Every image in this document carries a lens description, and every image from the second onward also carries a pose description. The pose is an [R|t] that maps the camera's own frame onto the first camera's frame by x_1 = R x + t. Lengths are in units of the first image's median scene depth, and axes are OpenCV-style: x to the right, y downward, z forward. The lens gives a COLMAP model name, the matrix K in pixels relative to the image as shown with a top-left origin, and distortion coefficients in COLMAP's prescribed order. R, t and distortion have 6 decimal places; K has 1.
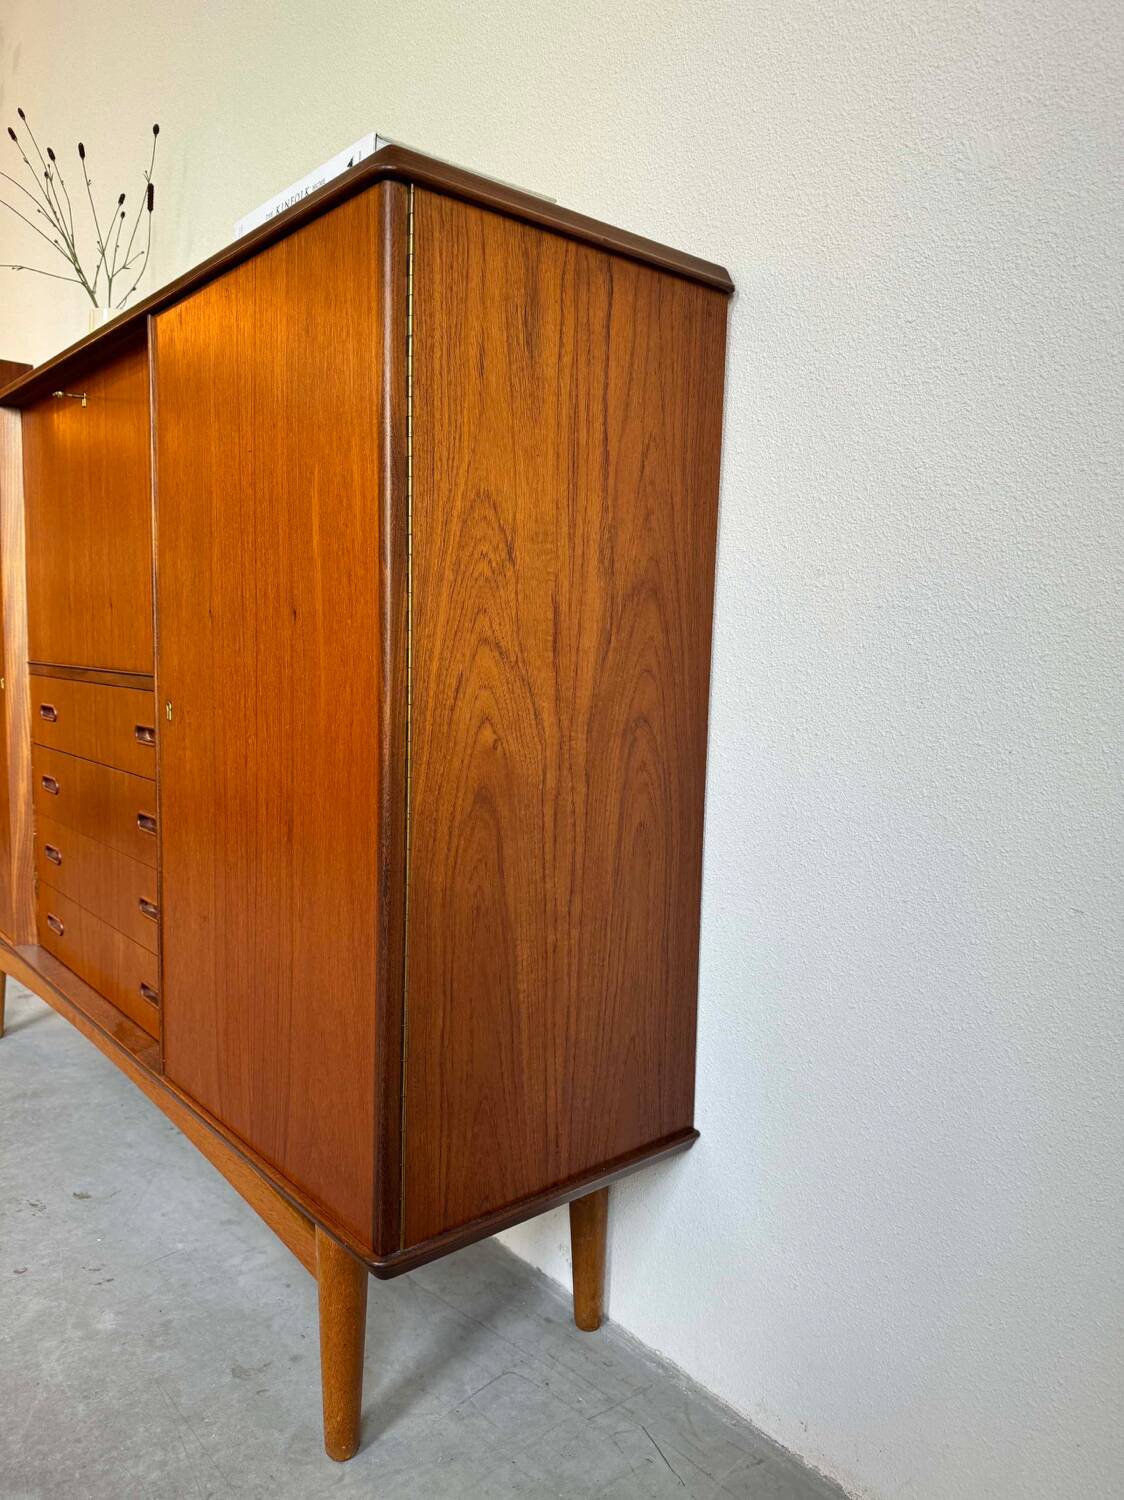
lens RADIAL K [[1056.1, 0, 564.2], [0, 1056.1, 753.5], [0, 0, 1]] dist [-0.011383, 0.004375]
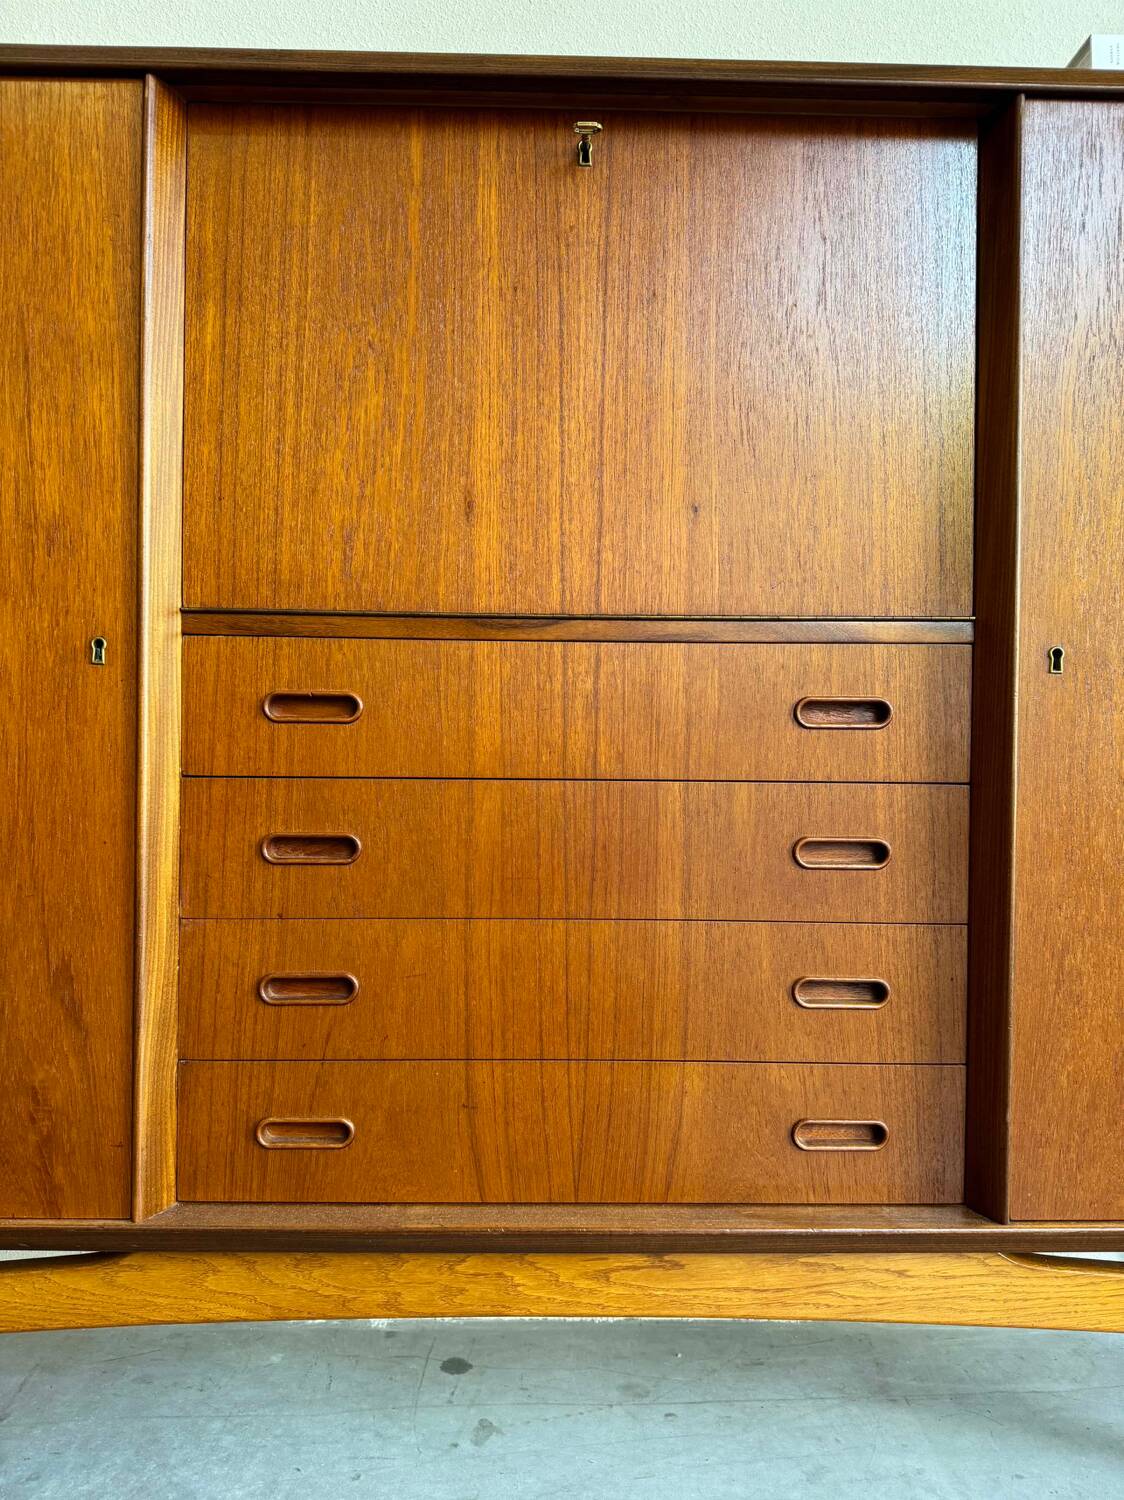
lens RADIAL K [[1059.1, 0, 564.9], [0, 1059.1, 754.0], [0, 0, 1]] dist [0.001645, -0.009845]
pose [[0.642507, -0.020885, 0.765995, -1.060611], [0.085294, 0.995366, -0.044405, 0.022099], [-0.761518, 0.093866, 0.641311, 0.769740]]
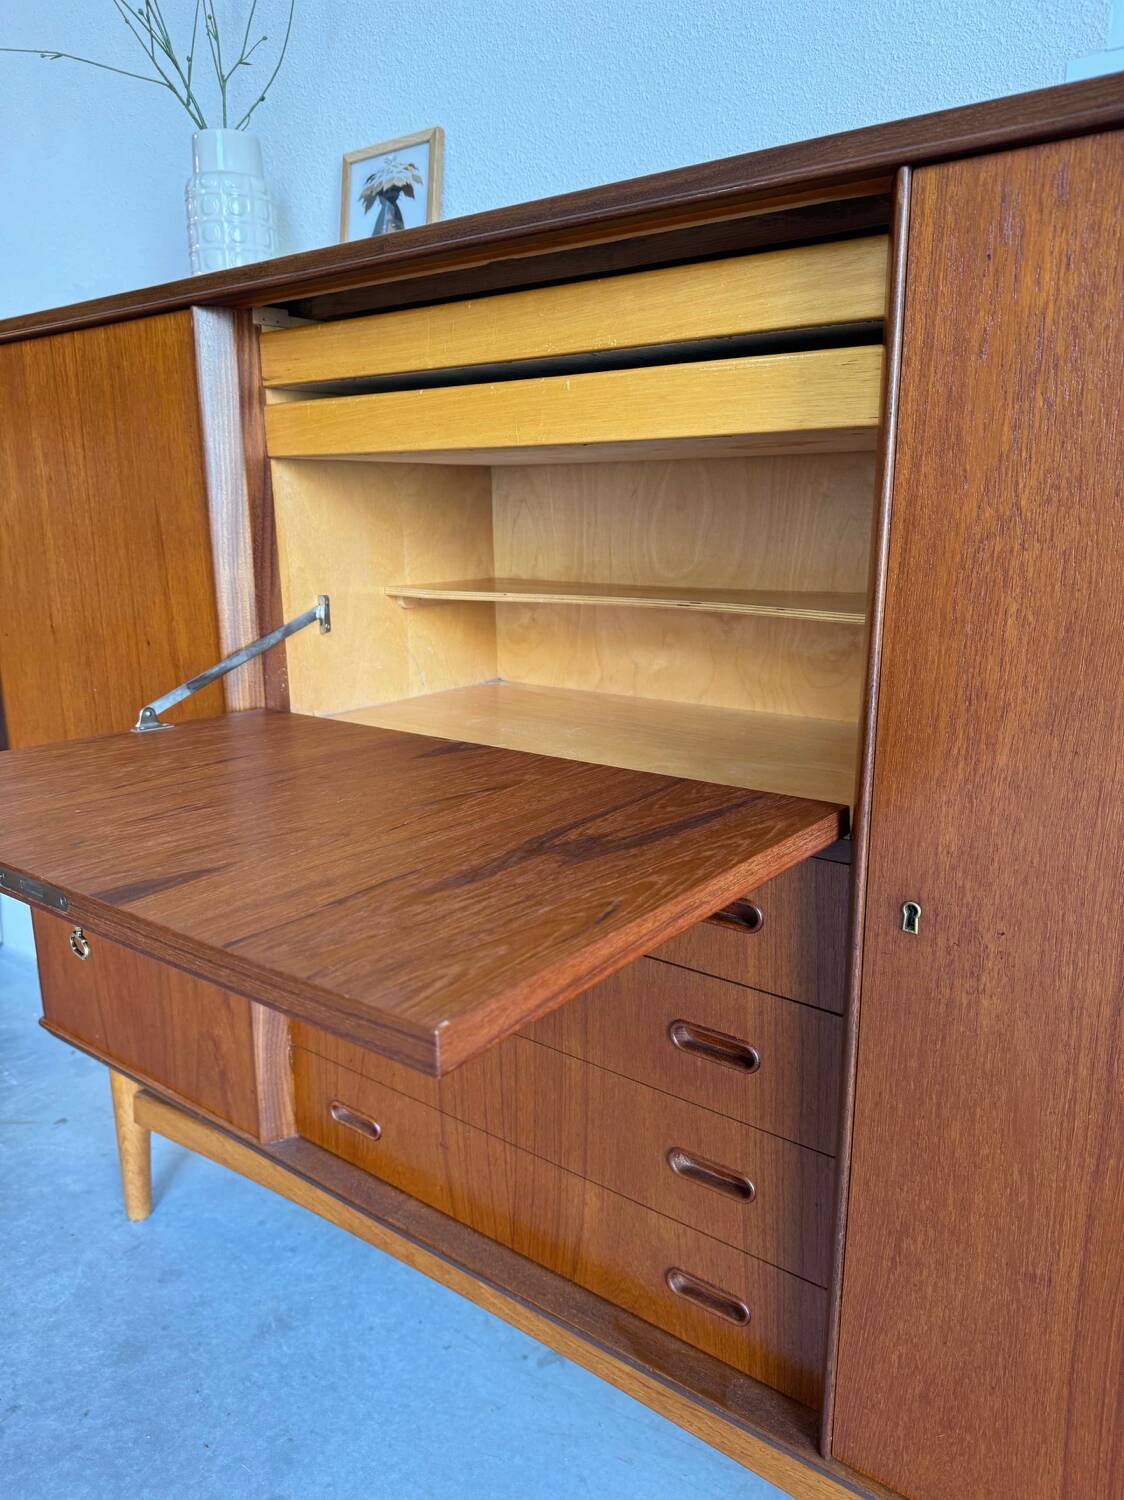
lens RADIAL K [[1059.1, 0, 564.9], [0, 1059.1, 754.0], [0, 0, 1]] dist [0.001645, -0.009845]
pose [[0.978786, -0.079360, 0.188891, -0.624470], [0.054068, 0.989304, 0.135474, -0.203514], [-0.197622, -0.122387, 0.972608, 0.477009]]
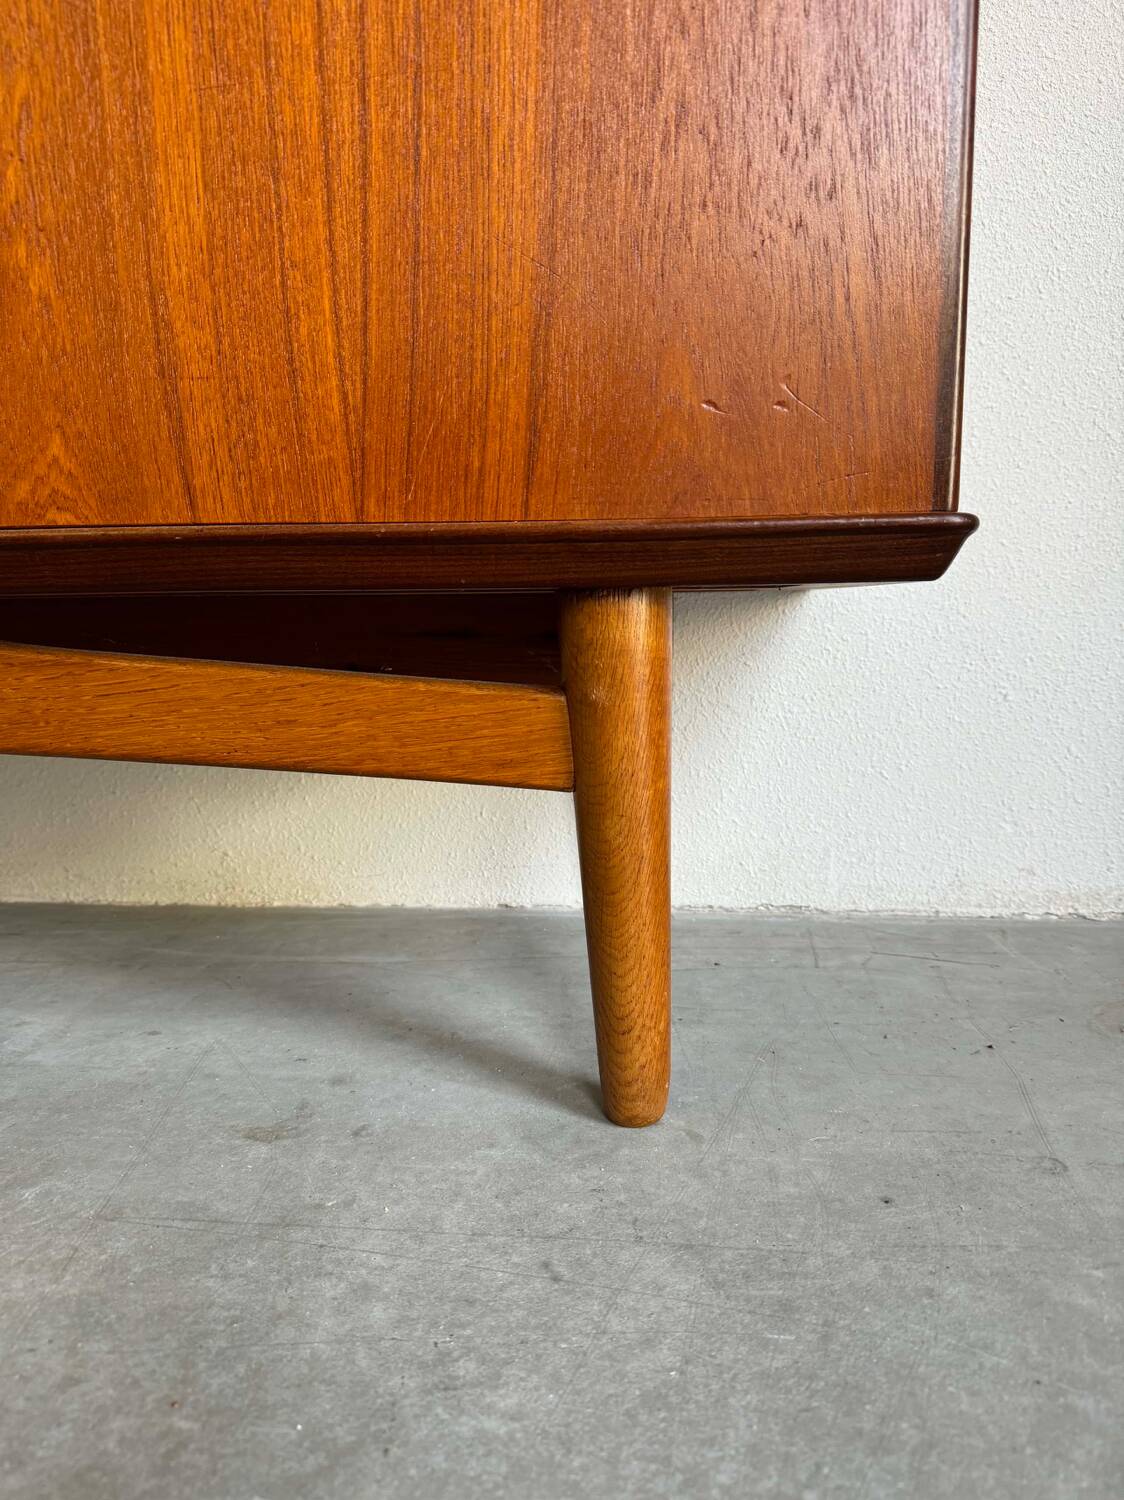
lens RADIAL K [[1074.2, 0, 562.0], [0, 1074.2, 750.0], [0, 0, 1]] dist [0.024354, -0.051430]
pose [[0.721310, -0.132061, 0.679906, -0.467617], [0.098263, 0.991237, 0.088284, 0.375738], [-0.685606, 0.003130, 0.727966, 0.550745]]
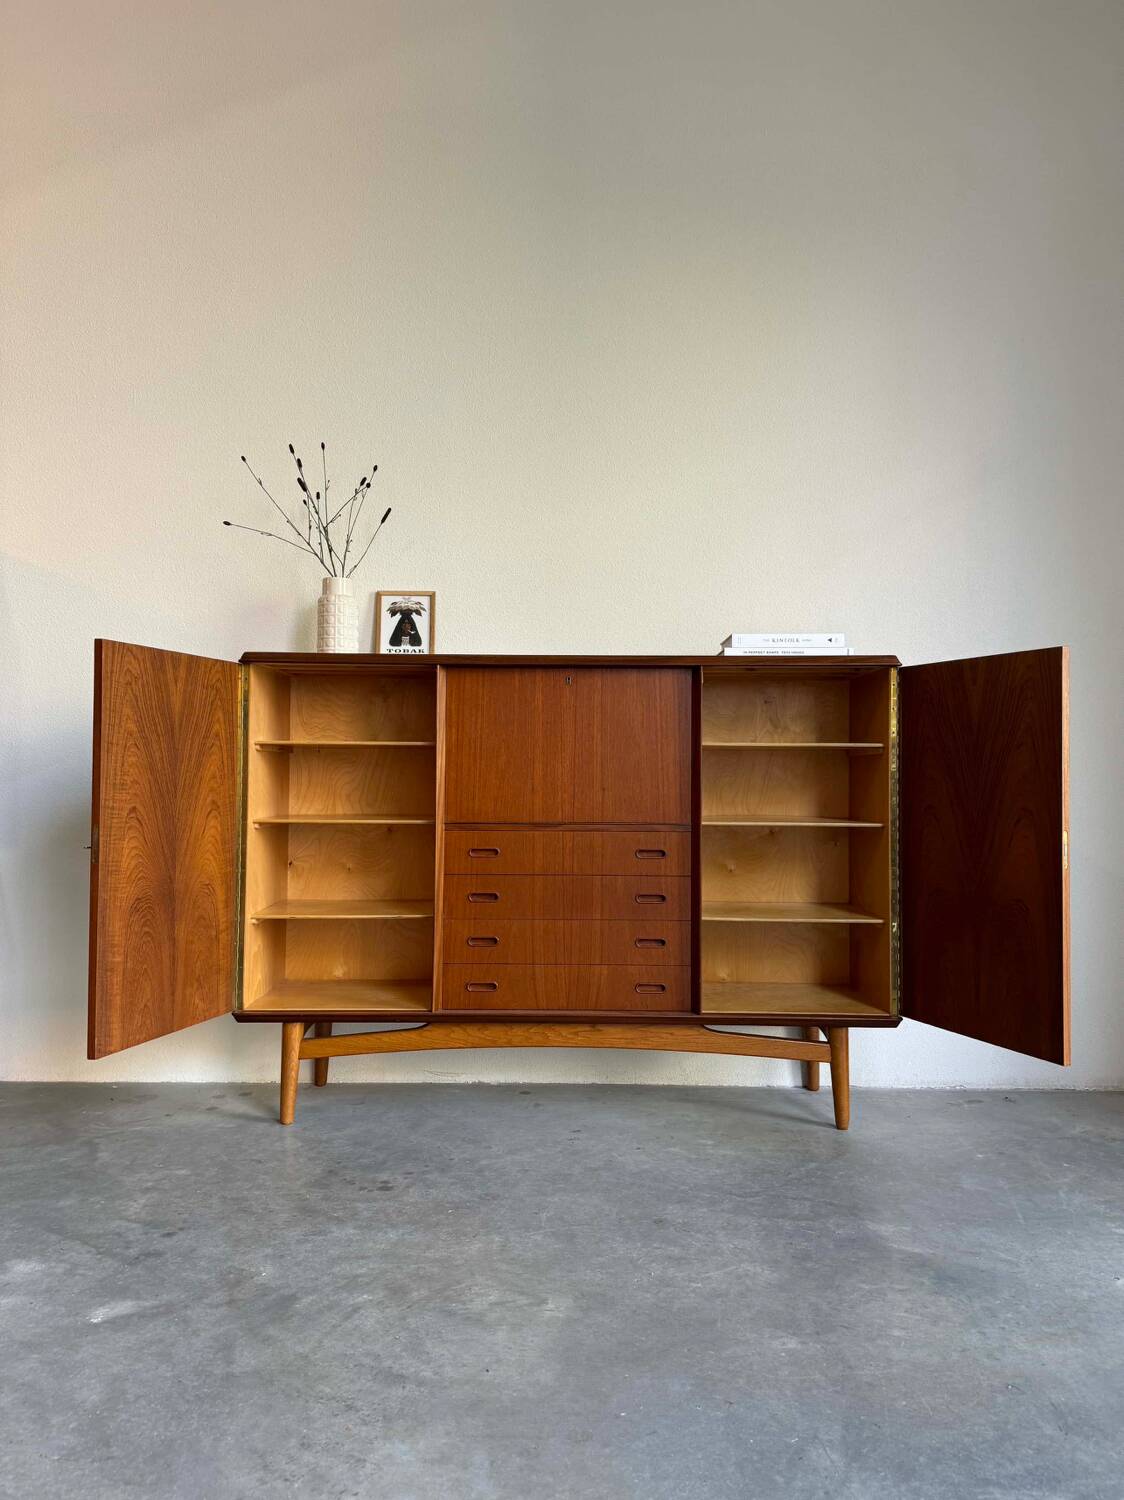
lens RADIAL K [[1006.6, 0, 562.0], [0, 1006.6, 750.0], [0, 0, 1]] dist [0.083333, -0.087345]
pose [[0.664129, 0.000561, 0.747617, -2.087277], [0.087724, 0.993033, -0.078672, -0.084402], [-0.742453, 0.117832, 0.659453, -0.183937]]
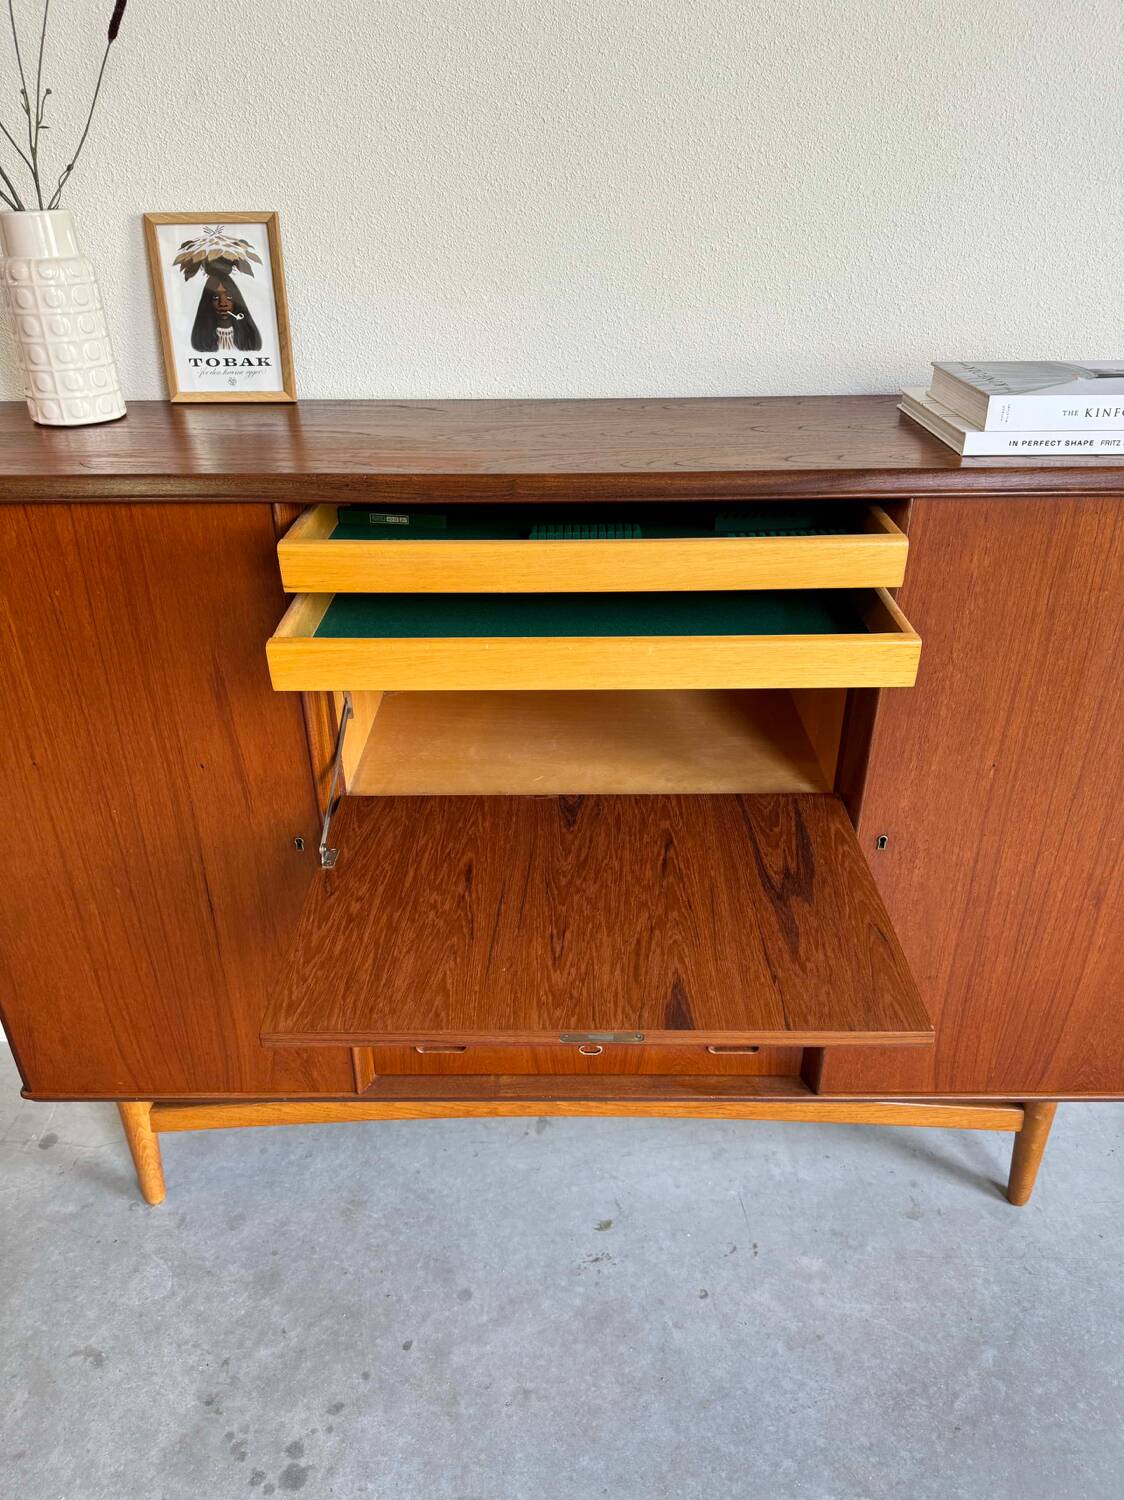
lens RADIAL K [[1050.9, 0, 562.0], [0, 1050.9, 750.0], [0, 0, 1]] dist [0.003615, -0.008721]
pose [[0.662933, -0.390674, 0.638666, -1.210746], [0.103299, 0.892628, 0.438800, -0.620345], [-0.741518, -0.224921, 0.632108, 0.546973]]
